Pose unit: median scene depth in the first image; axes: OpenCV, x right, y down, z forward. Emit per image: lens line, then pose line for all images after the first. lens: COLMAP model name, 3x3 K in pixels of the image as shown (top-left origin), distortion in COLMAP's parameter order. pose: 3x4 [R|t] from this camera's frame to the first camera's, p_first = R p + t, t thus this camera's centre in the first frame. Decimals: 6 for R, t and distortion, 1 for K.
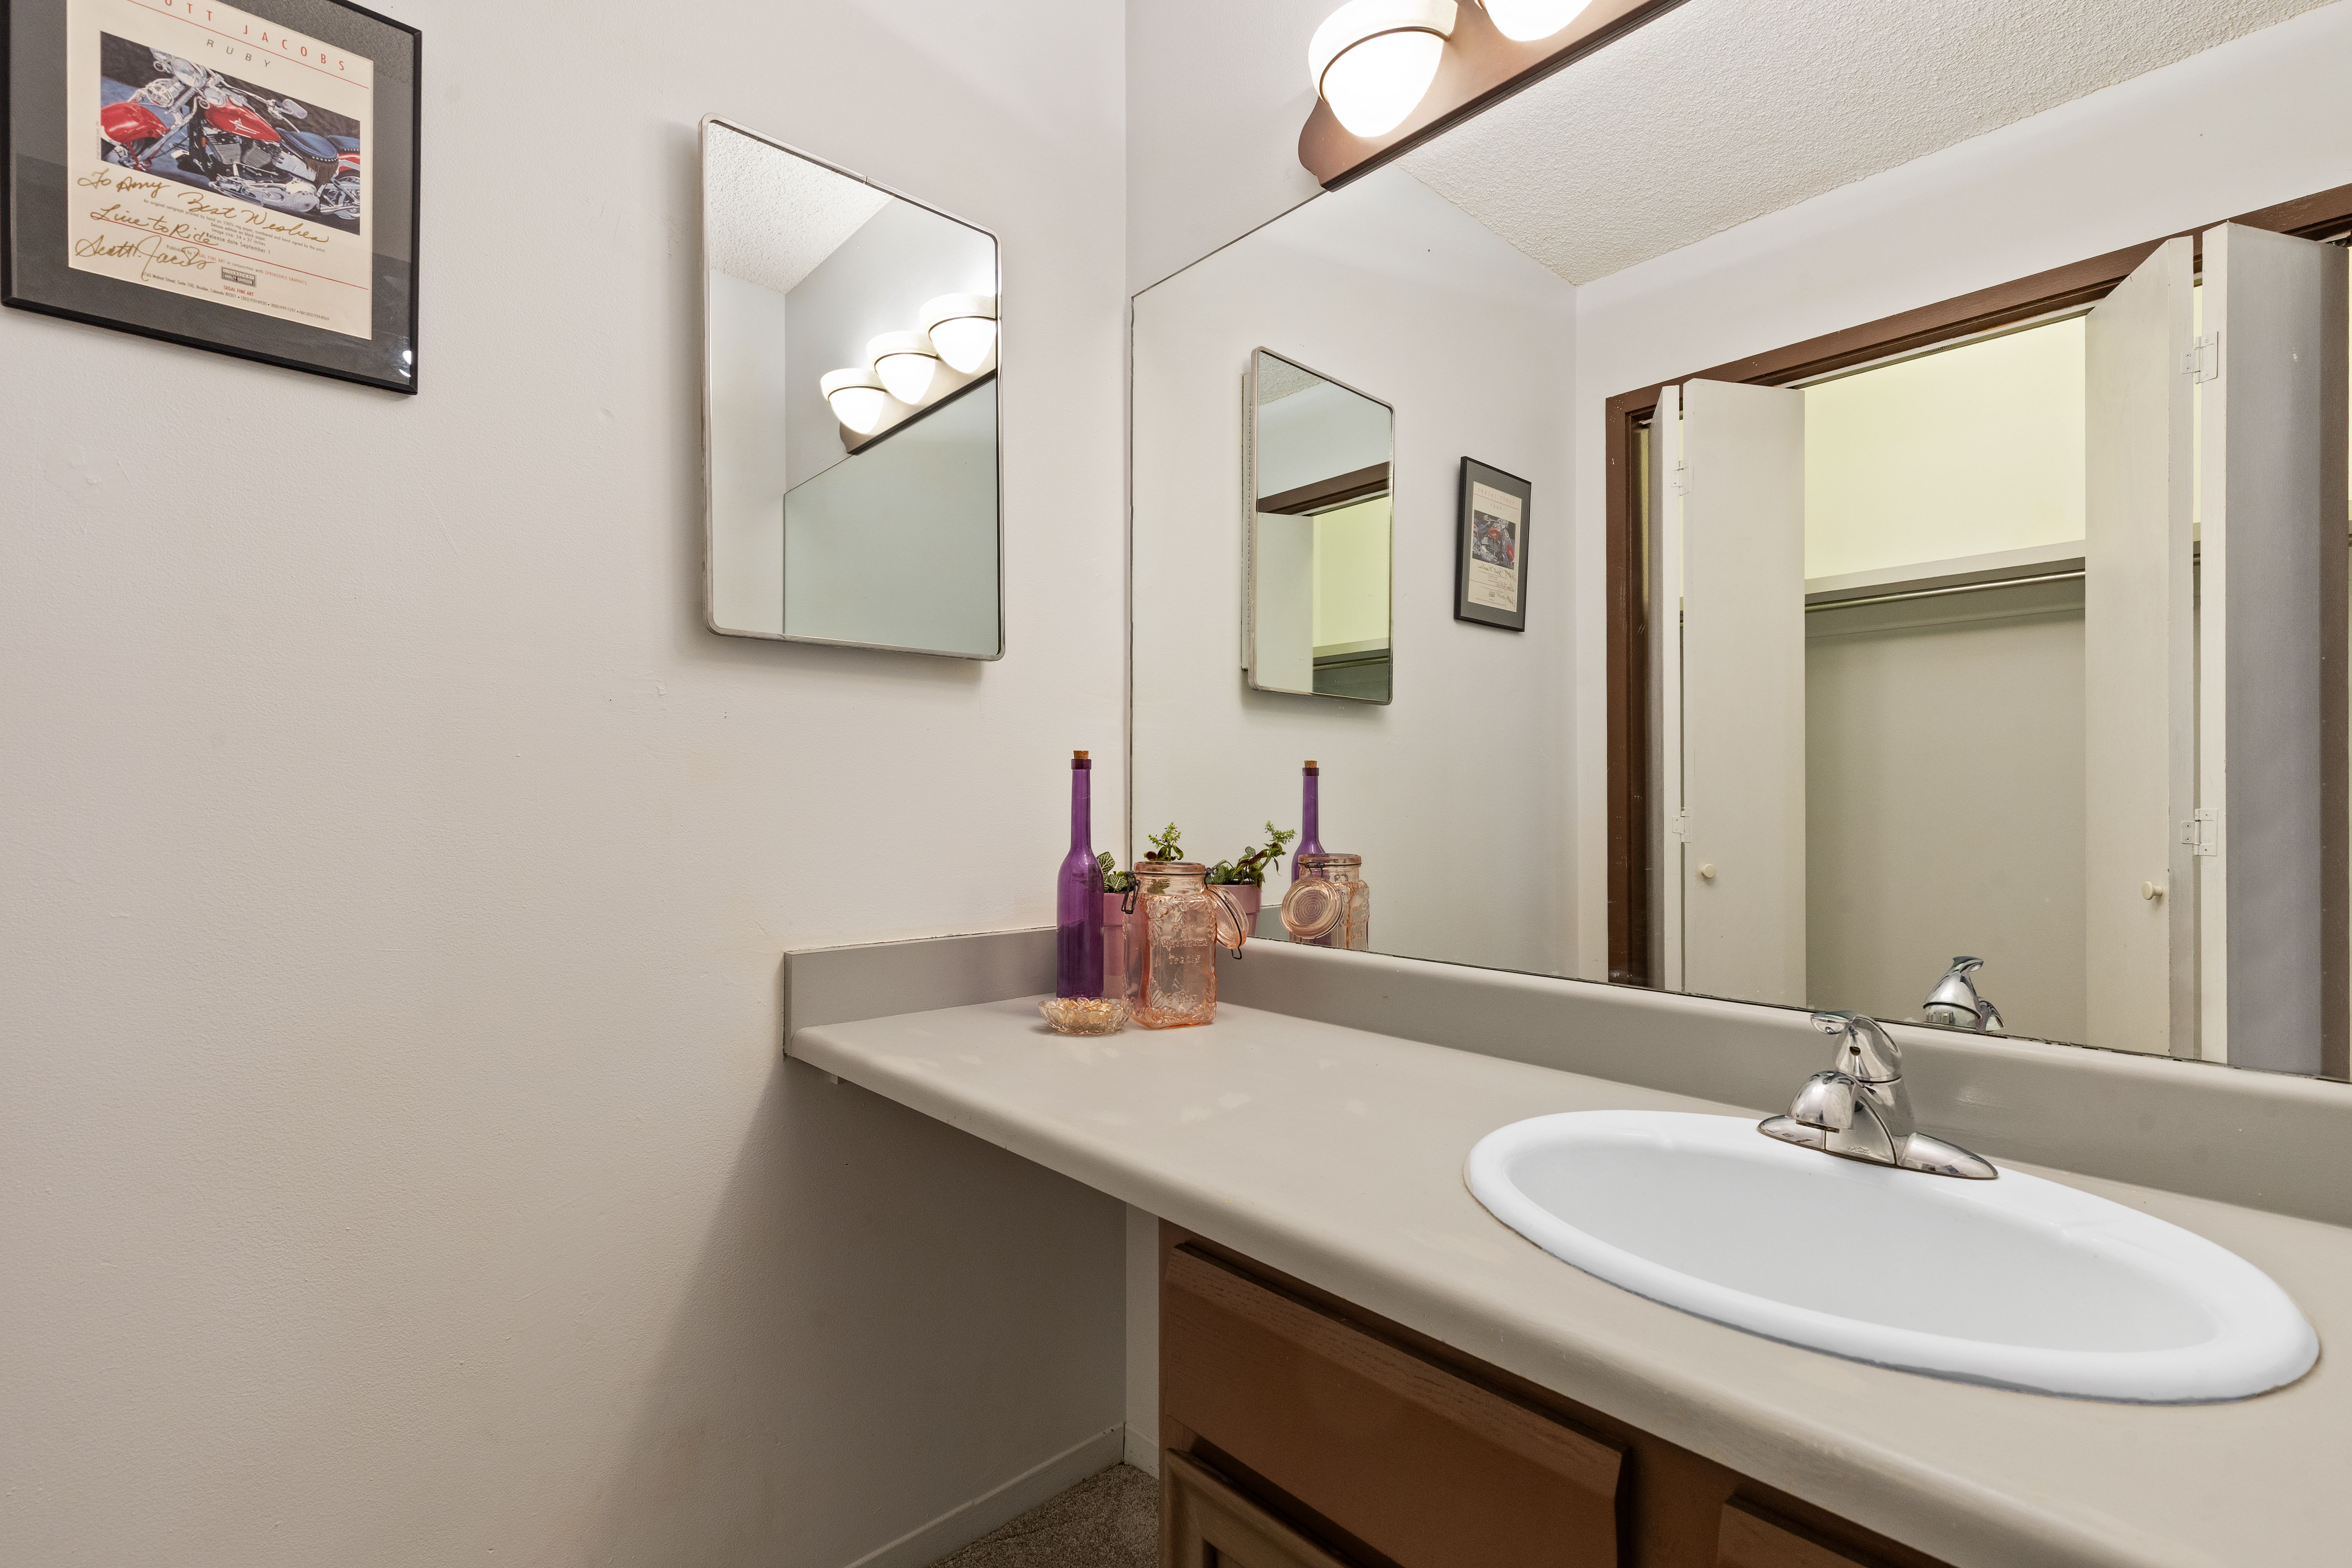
lens RADIAL K [[1054.9, 0, 1188.1], [0, 1054.9, 782.8], [0, 0, 1]] dist [0.000771, 0.000193]
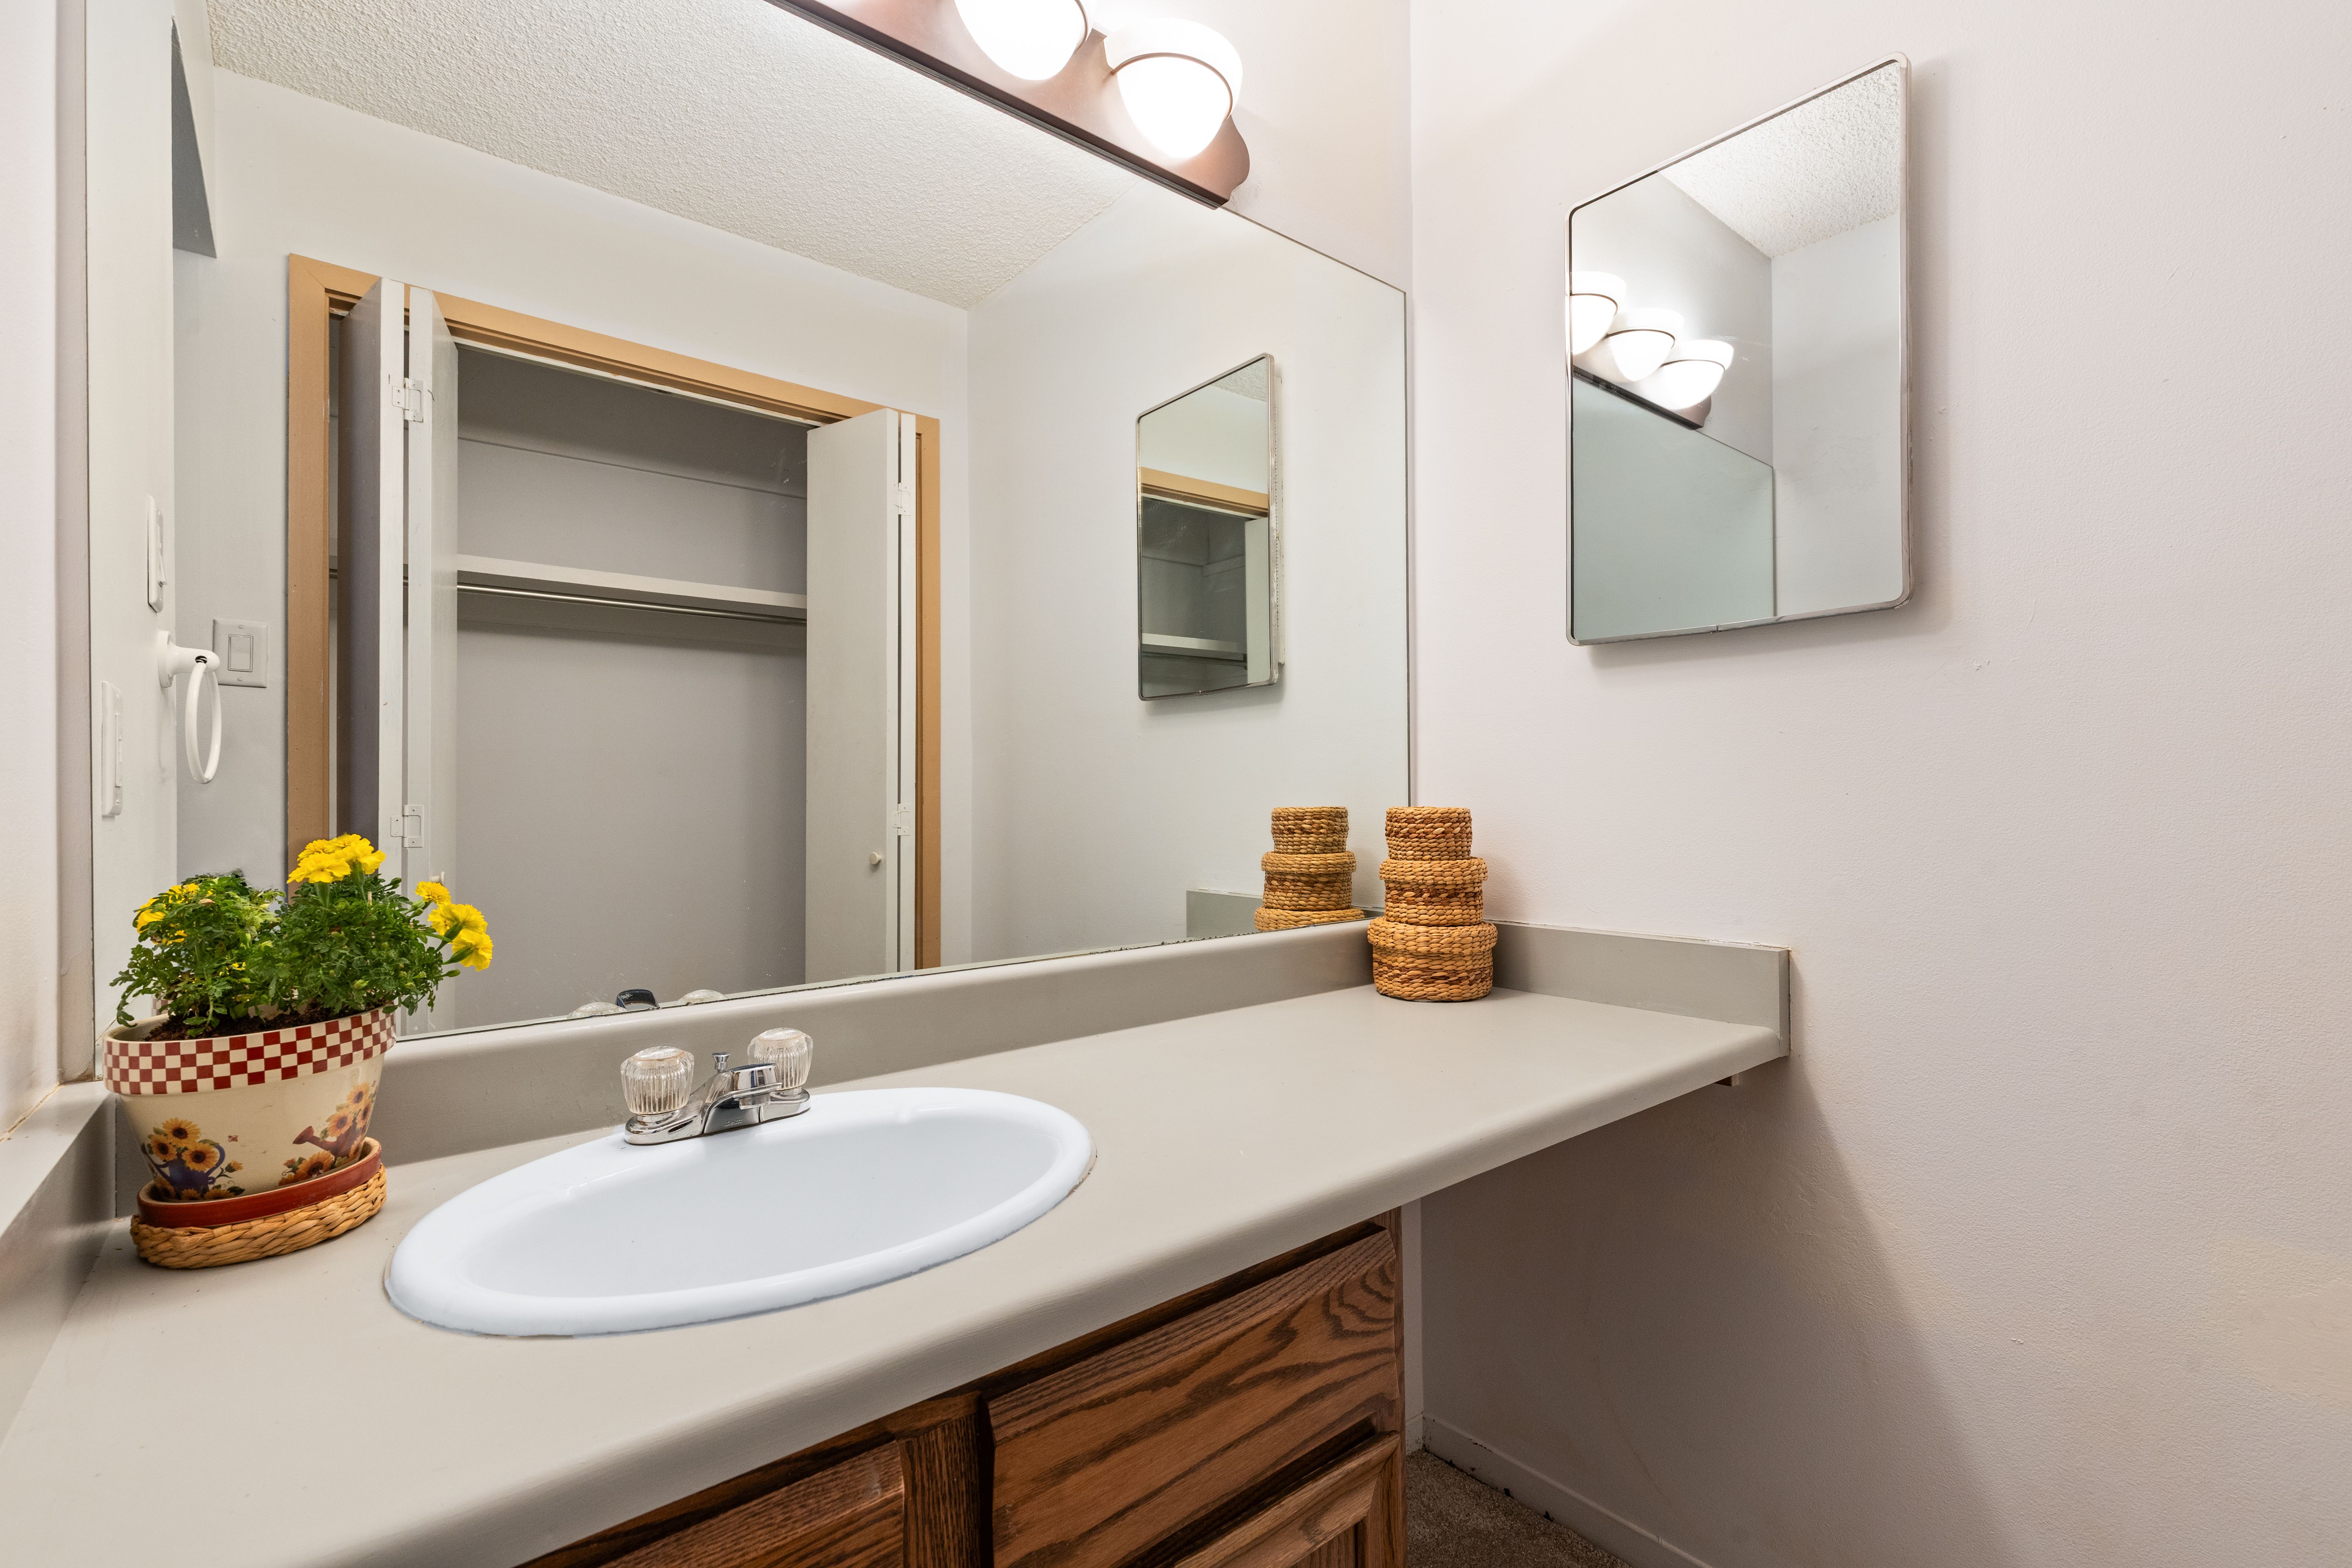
lens RADIAL K [[1054.9, 0, 1188.1], [0, 1054.9, 782.8], [0, 0, 1]] dist [0.000771, 0.000193]
pose [[0.056459, 0.003652, 0.998398, -0.474180], [-0.004550, 0.999984, -0.003401, 0.002324], [-0.998395, -0.004351, 0.056475, 0.512504]]
